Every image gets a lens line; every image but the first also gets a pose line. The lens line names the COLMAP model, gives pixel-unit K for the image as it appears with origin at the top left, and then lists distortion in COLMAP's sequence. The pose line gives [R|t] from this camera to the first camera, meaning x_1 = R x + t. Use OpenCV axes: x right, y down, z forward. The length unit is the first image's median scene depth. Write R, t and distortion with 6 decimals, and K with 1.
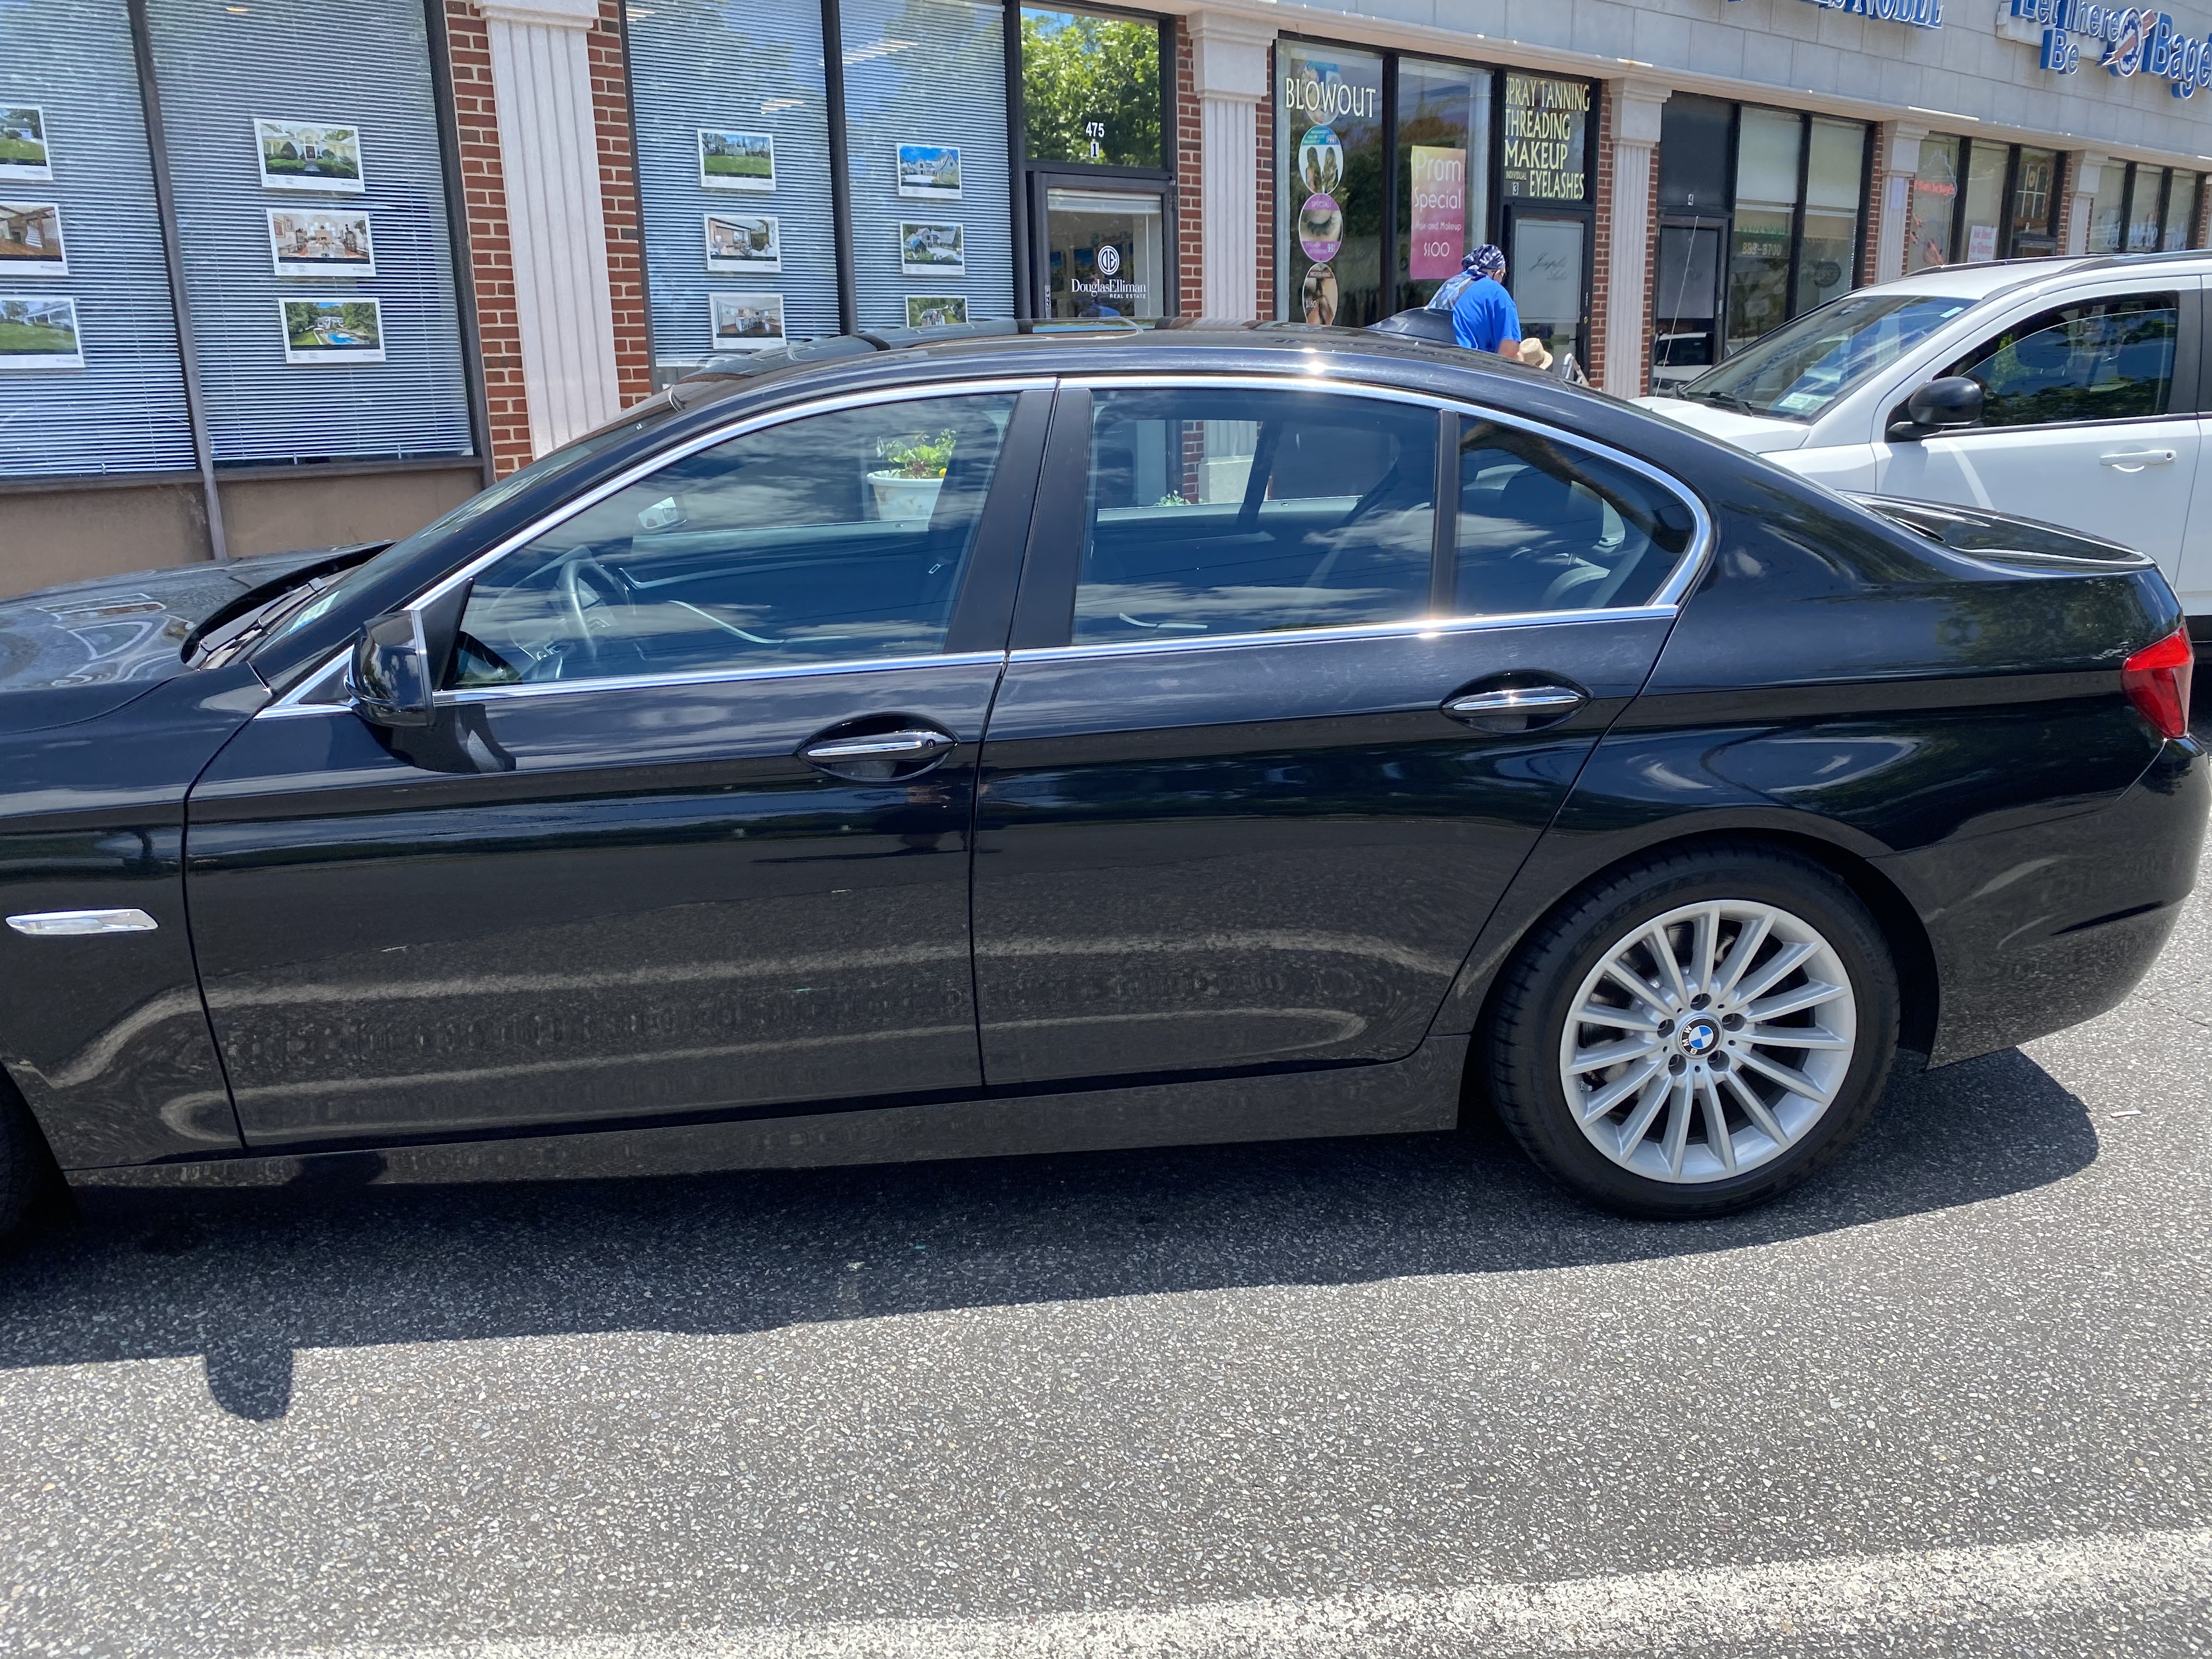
lens RADIAL K [[1695.3, 0, 1087.6], [0, 1695.3, 807.4], [0, 0, 1]] dist [0.031415, -0.041717]
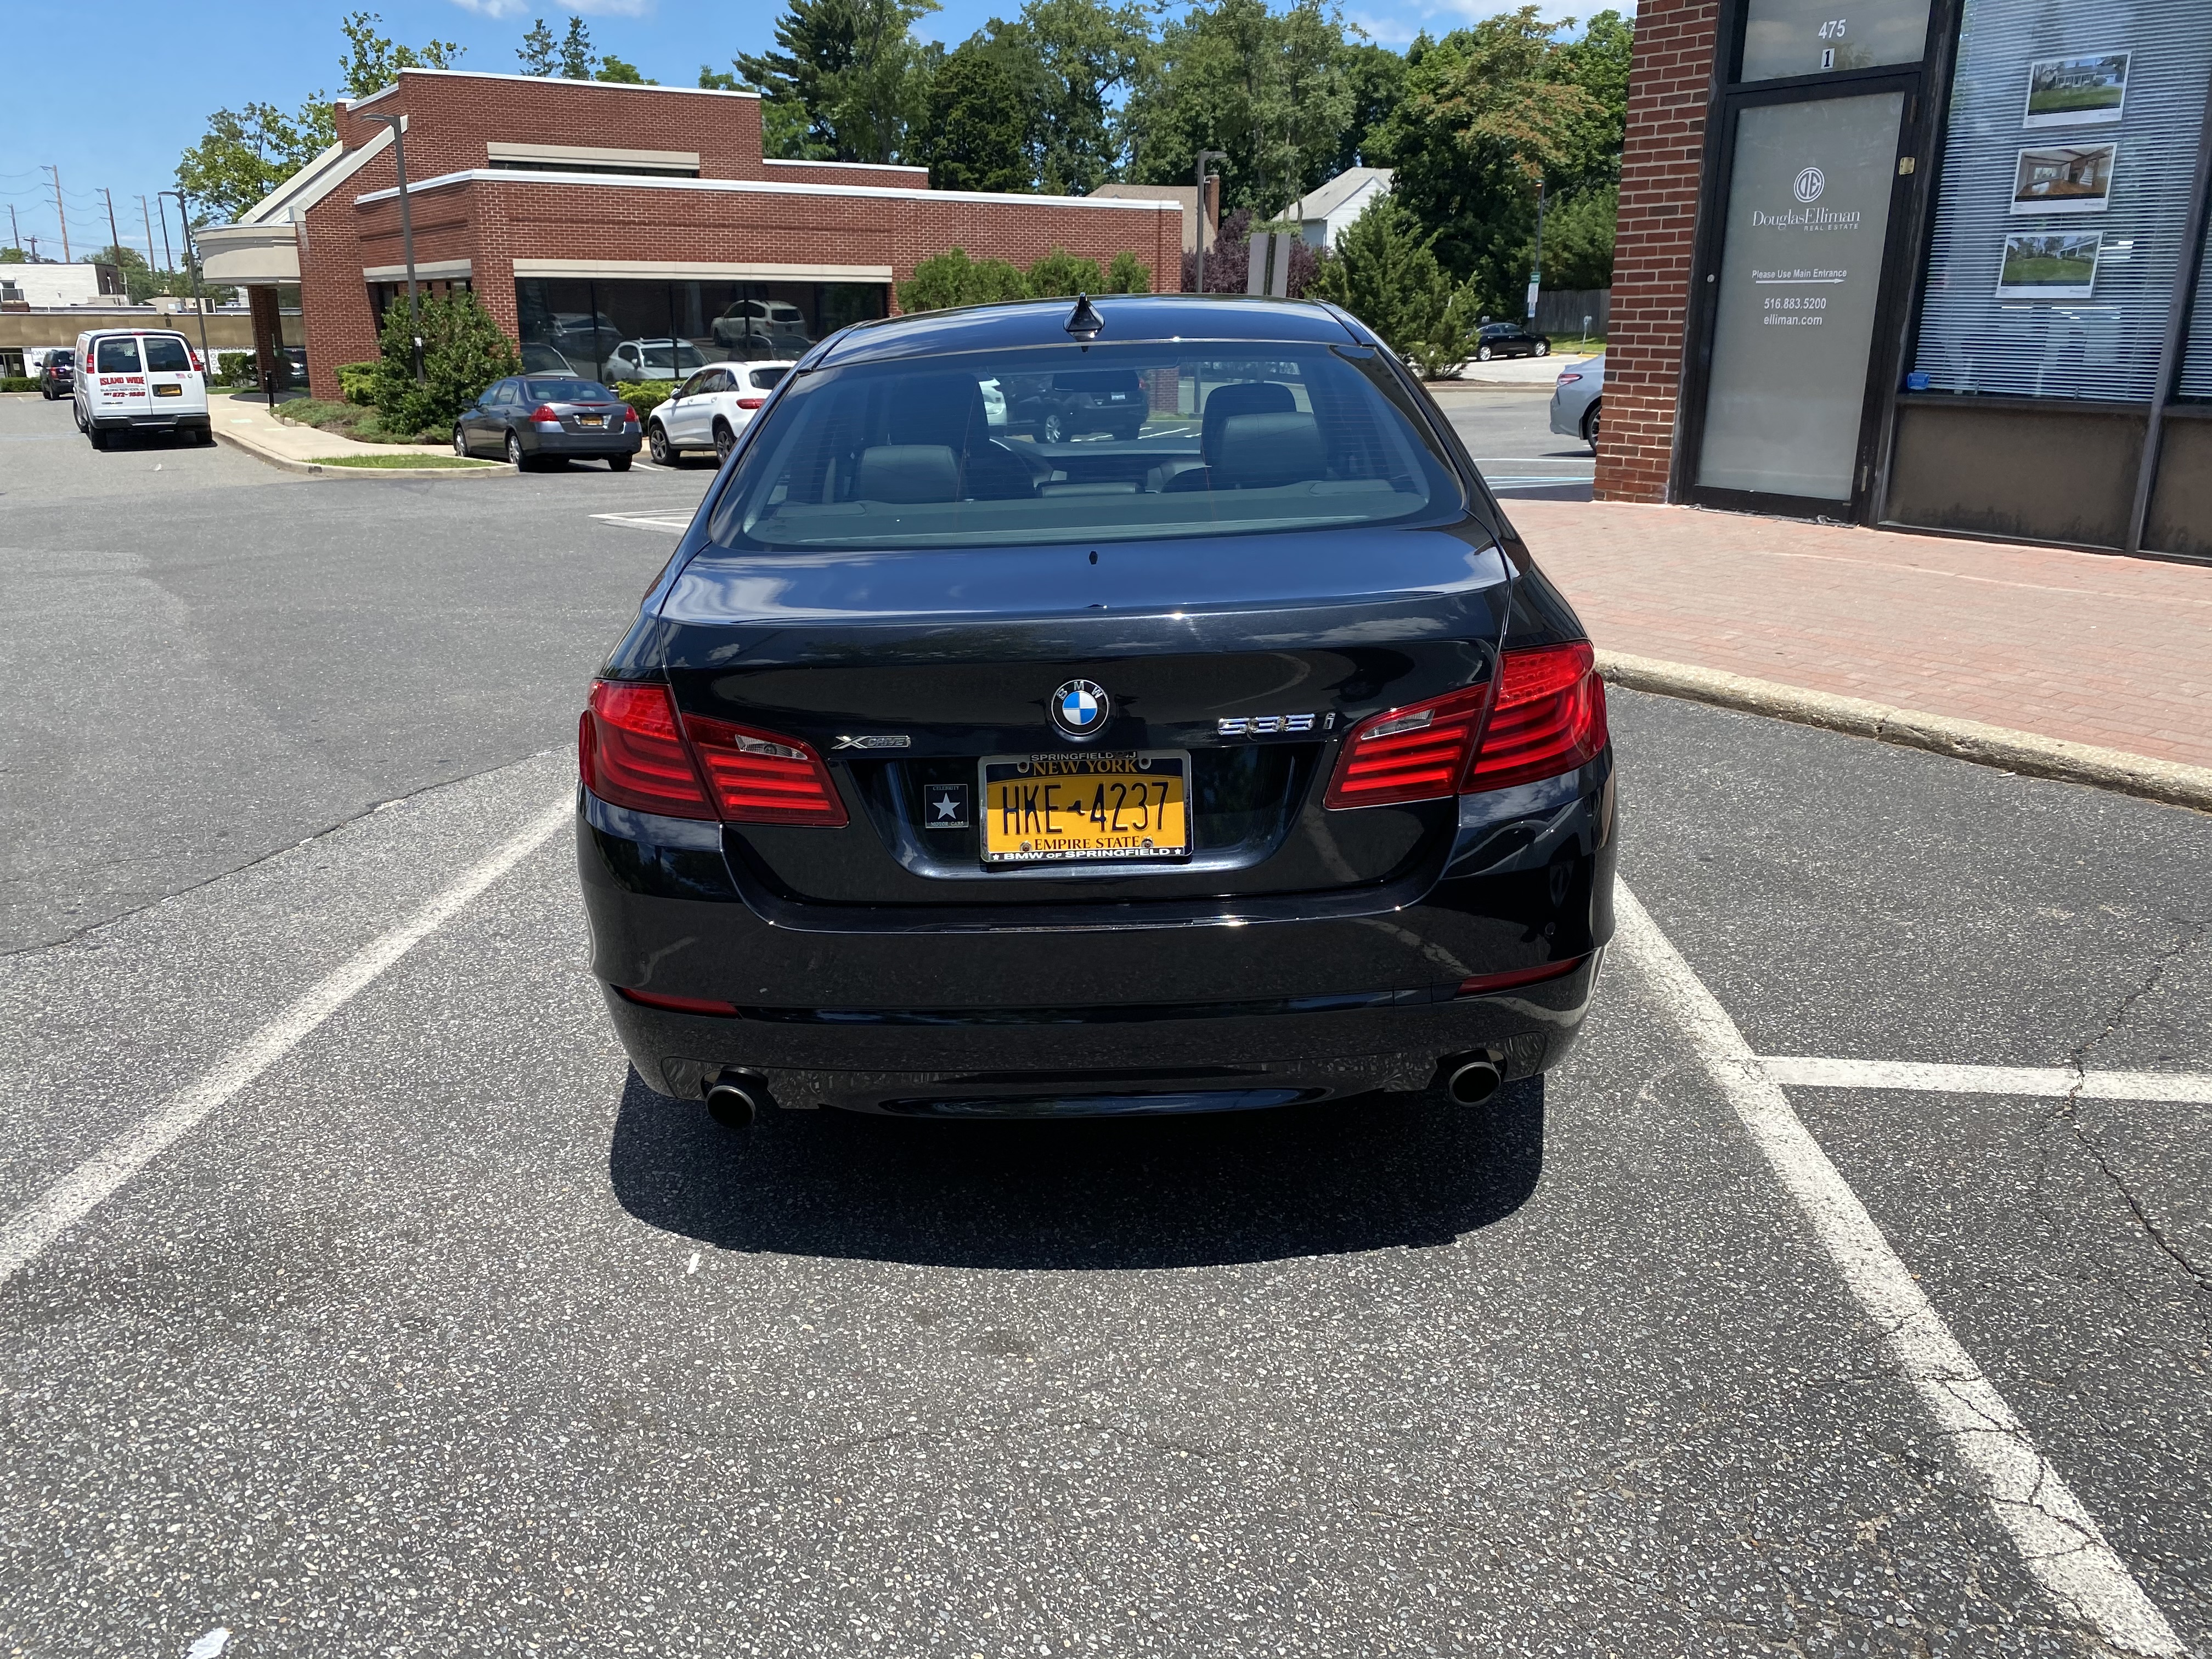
lens RADIAL K [[1695.3, 0, 1102.8], [0, 1695.3, 829.7], [0, 0, 1]] dist [0.031415, -0.041717]
pose [[-0.121927, 0.306717, -0.943959, 0.945643], [-0.244259, 0.912533, 0.328056, -0.242644], [0.962014, 0.270569, -0.036344, 0.844128]]
